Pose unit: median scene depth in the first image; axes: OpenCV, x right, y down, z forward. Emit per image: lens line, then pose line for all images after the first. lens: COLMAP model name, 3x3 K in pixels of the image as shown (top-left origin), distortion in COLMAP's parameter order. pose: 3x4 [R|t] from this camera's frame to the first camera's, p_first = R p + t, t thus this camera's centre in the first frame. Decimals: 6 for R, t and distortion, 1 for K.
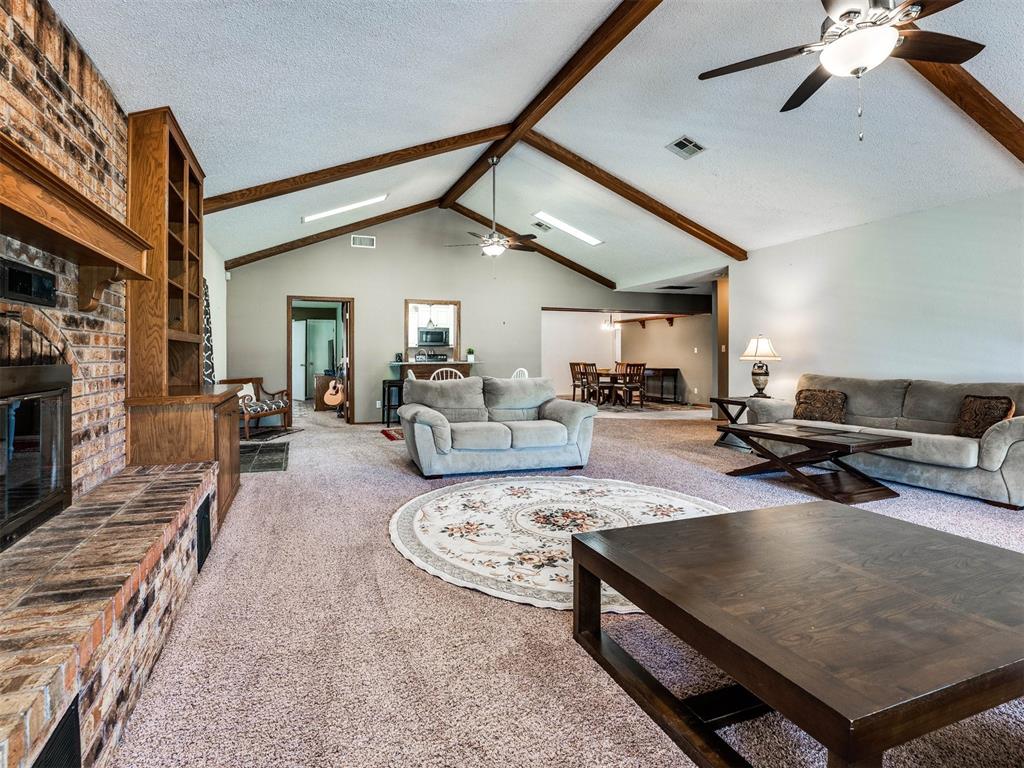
lens RADIAL K [[480.9, 0, 476.5], [0, 480.9, 356.0], [0, 0, 1]] dist [-0.026294, 0.001567]
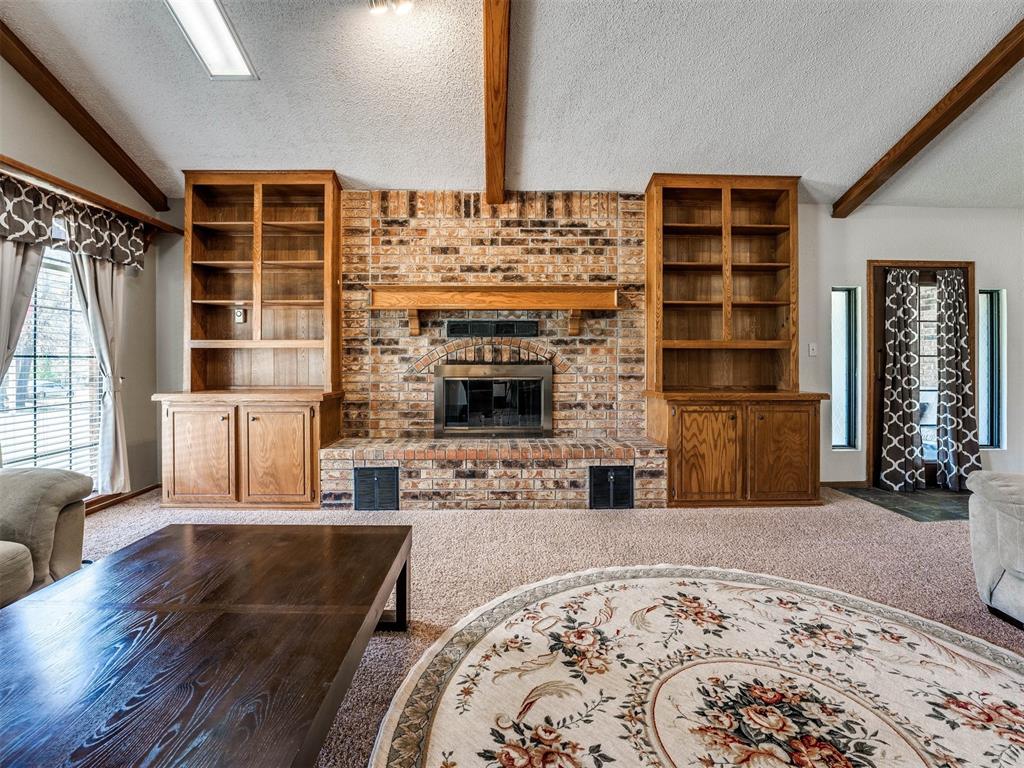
lens RADIAL K [[480.9, 0, 490.6], [0, 480.9, 360.2], [0, 0, 1]] dist [-0.026294, 0.001567]
pose [[-0.313962, 0.003948, -0.949427, 0.719510], [-0.002256, 0.999985, 0.004904, -0.007423], [0.949433, 0.003681, -0.313949, 0.921519]]
